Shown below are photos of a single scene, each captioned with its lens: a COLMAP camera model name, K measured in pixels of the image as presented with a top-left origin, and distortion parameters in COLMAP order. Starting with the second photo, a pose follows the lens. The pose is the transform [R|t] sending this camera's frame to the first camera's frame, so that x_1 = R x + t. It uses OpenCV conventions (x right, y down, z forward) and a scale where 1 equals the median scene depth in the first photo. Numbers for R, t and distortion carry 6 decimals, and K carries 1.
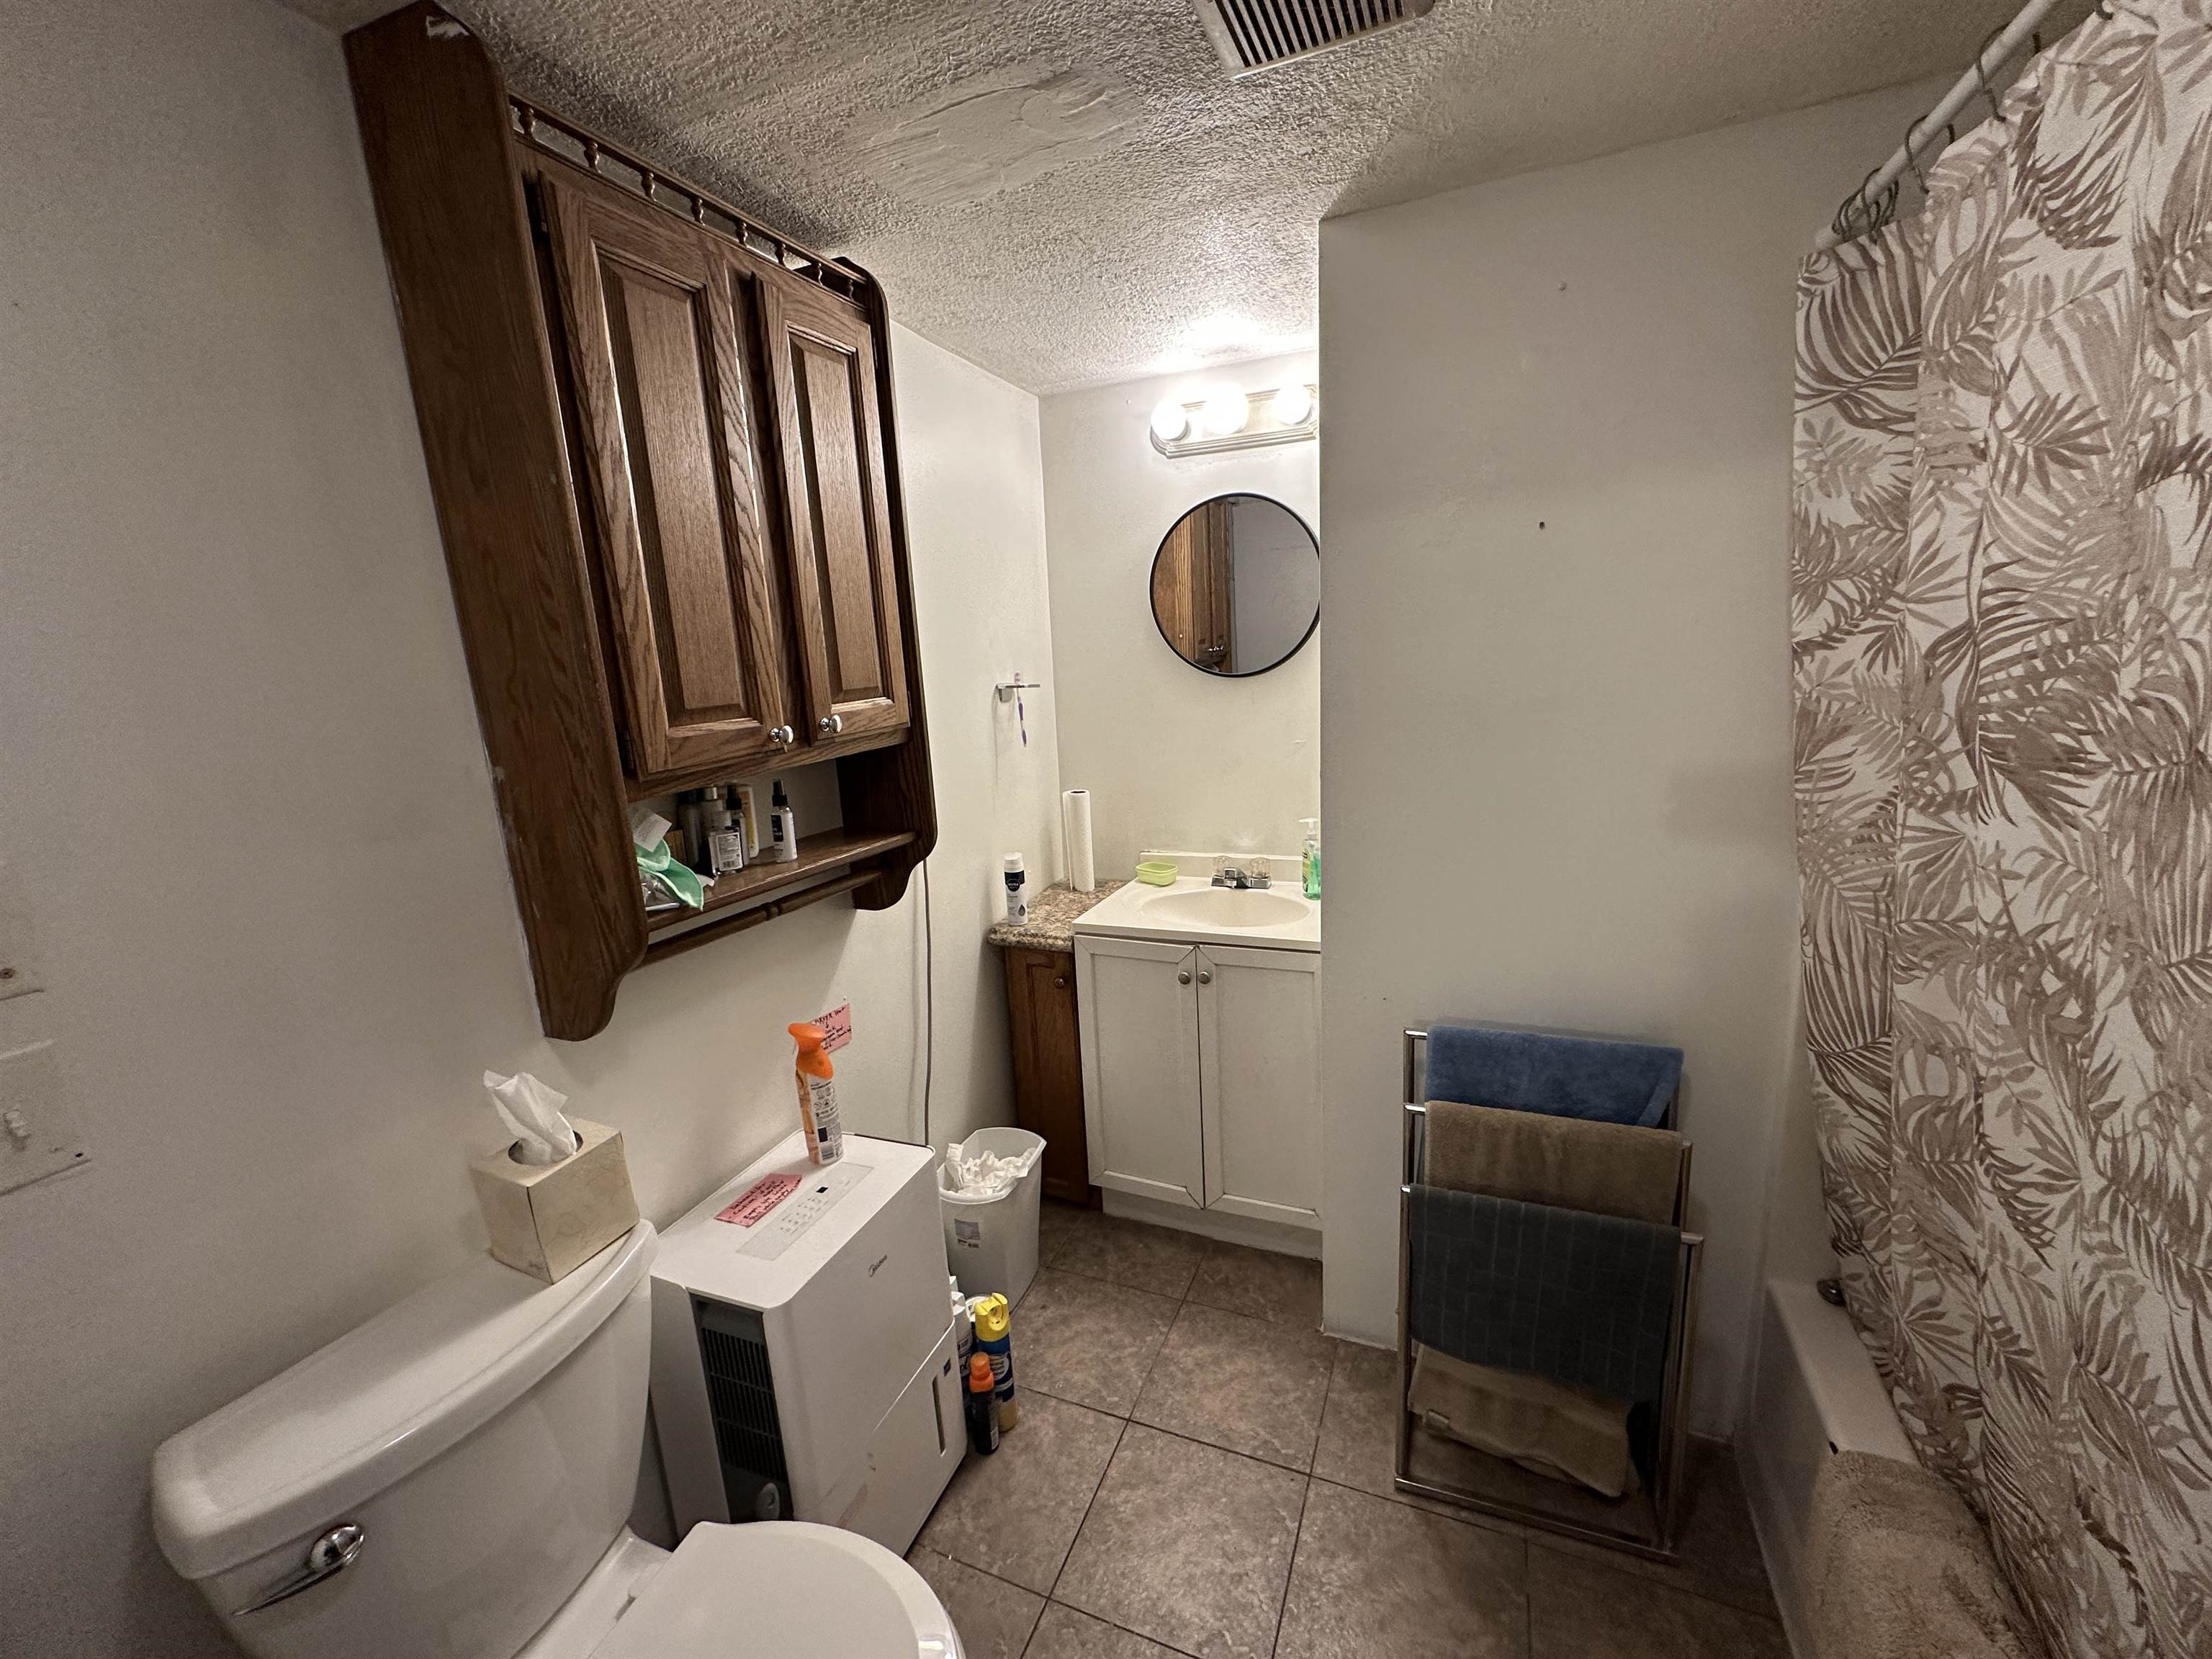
lens RADIAL K [[882.3, 0, 1106.0], [0, 882.3, 829.5], [0, 0, 1]] dist [-0.001800, -0.000147]
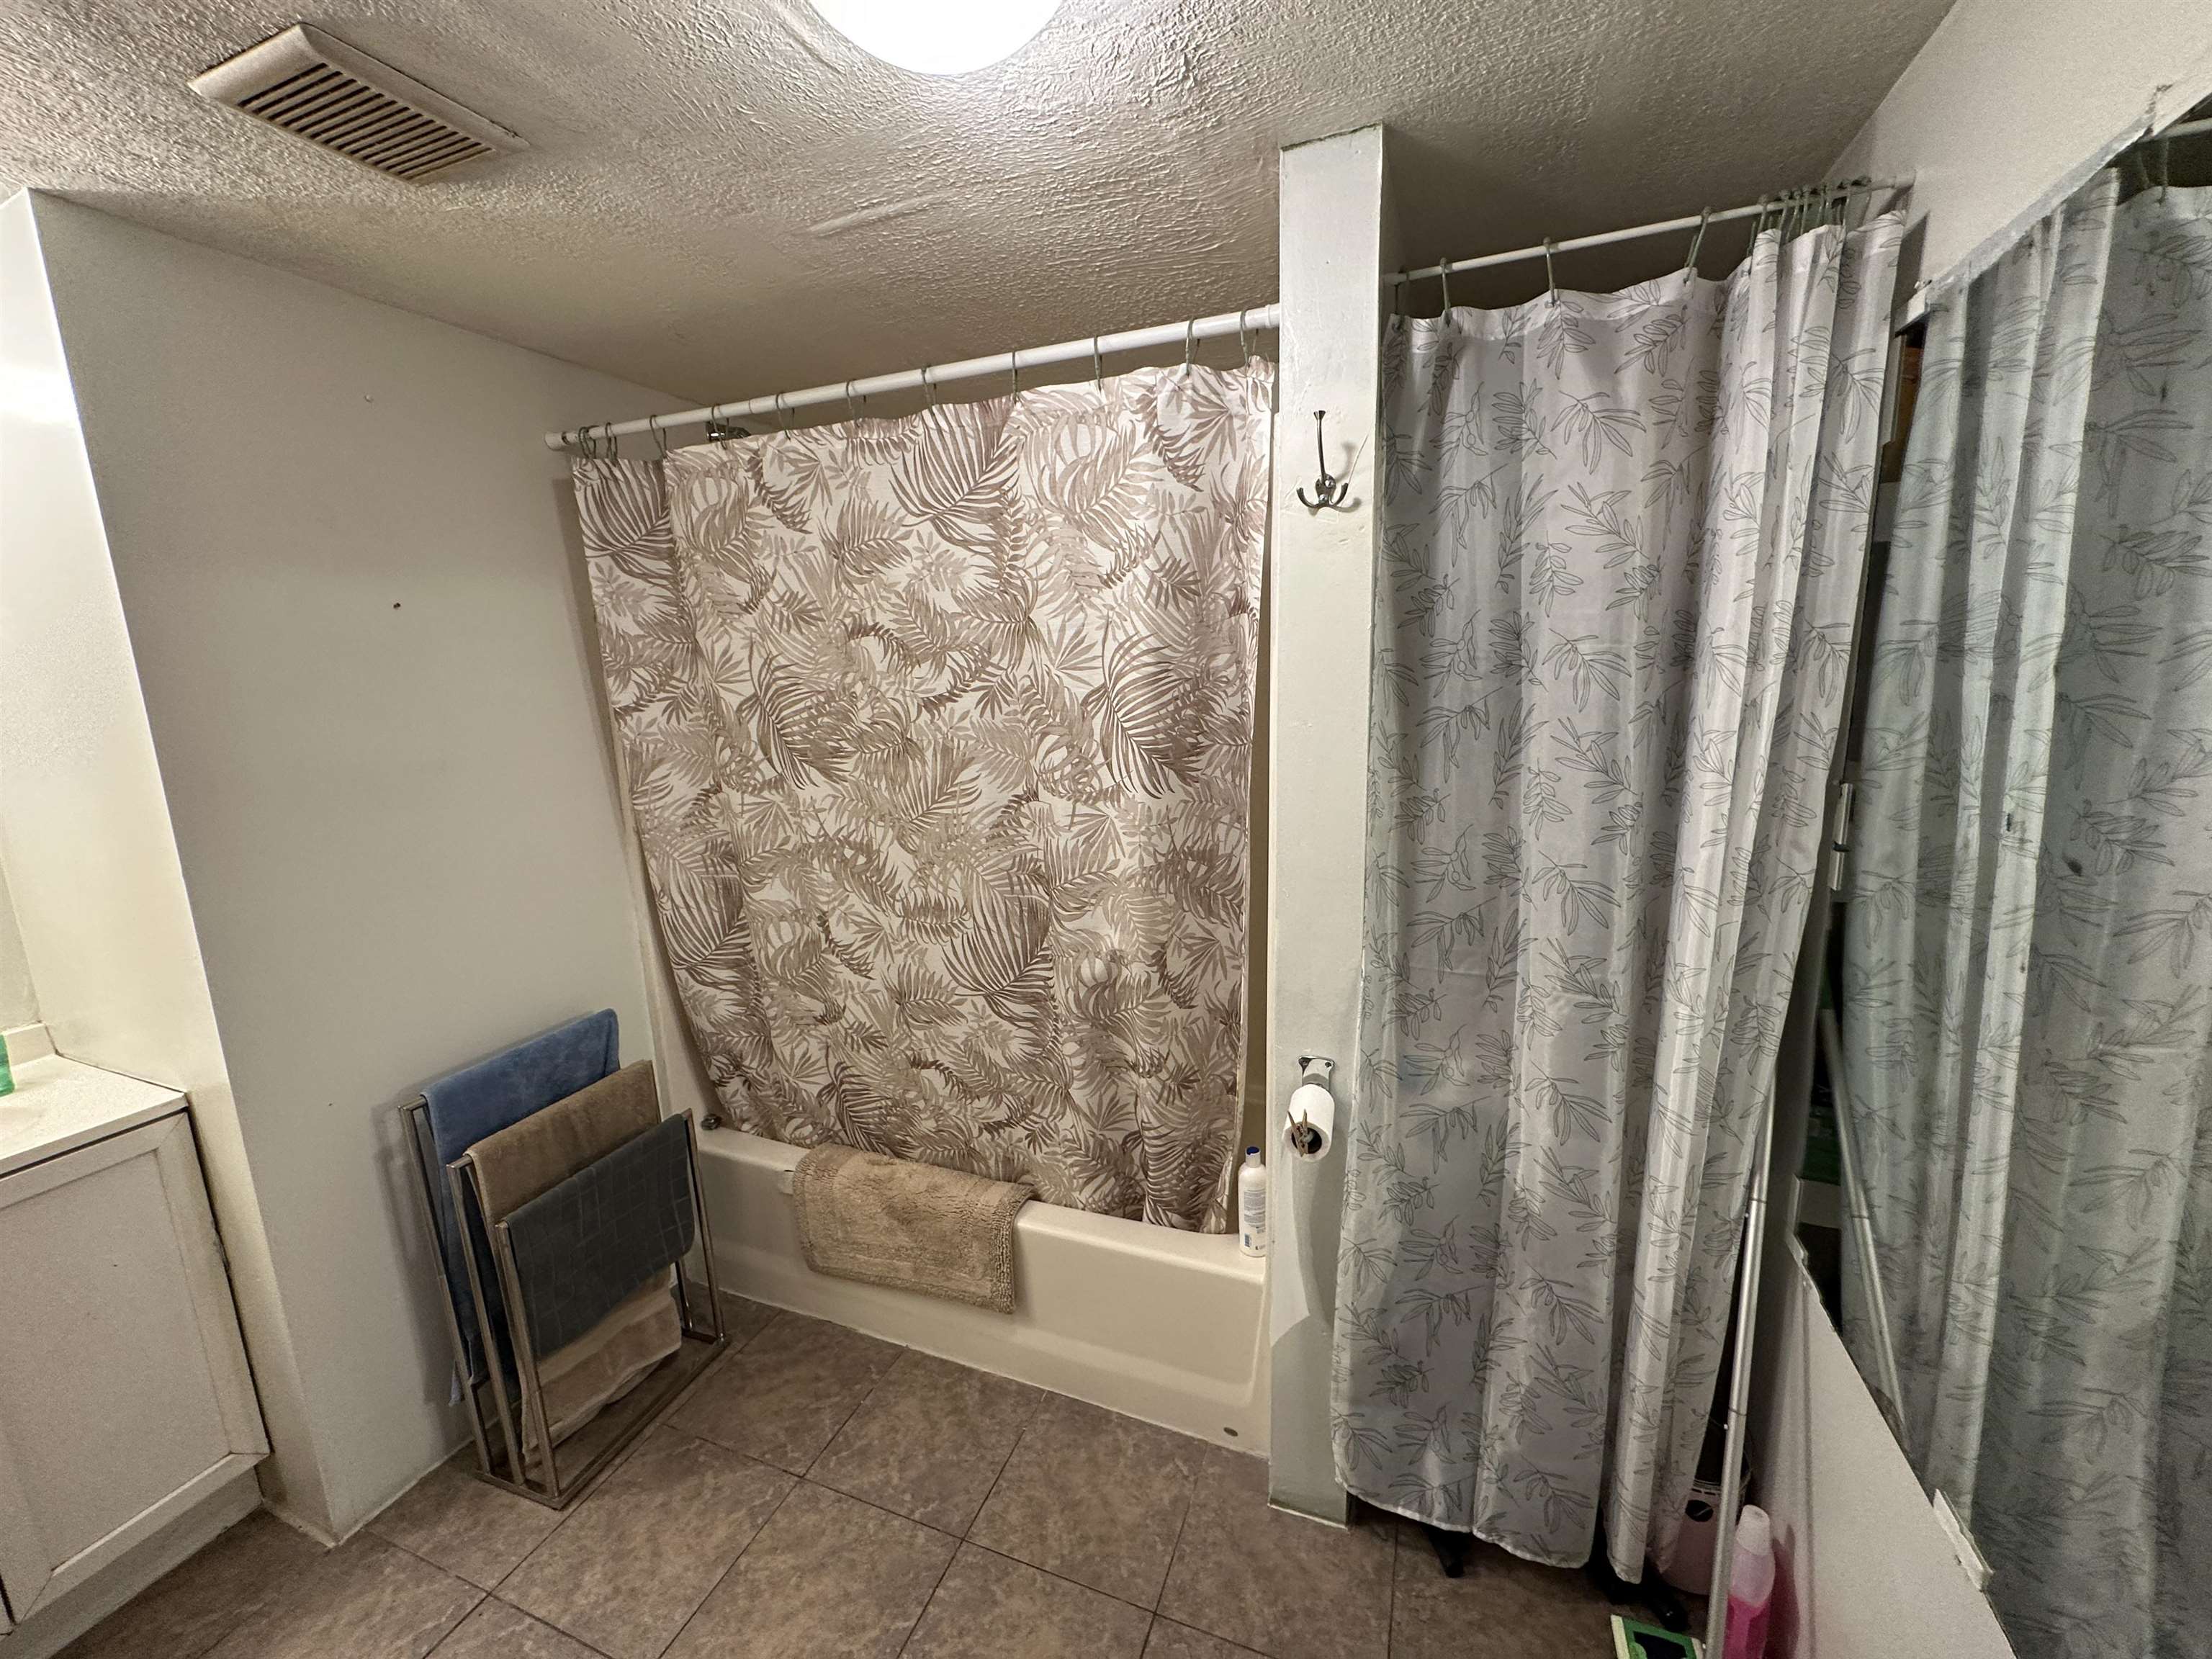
lens RADIAL K [[882.3, 0, 1106.0], [0, 882.3, 829.5], [0, 0, 1]] dist [-0.001800, -0.000147]
pose [[-0.023395, -0.131476, 0.991043, -1.093355], [0.231969, 0.963546, 0.133304, -0.027297], [-0.972442, 0.233010, 0.007956, 0.323474]]
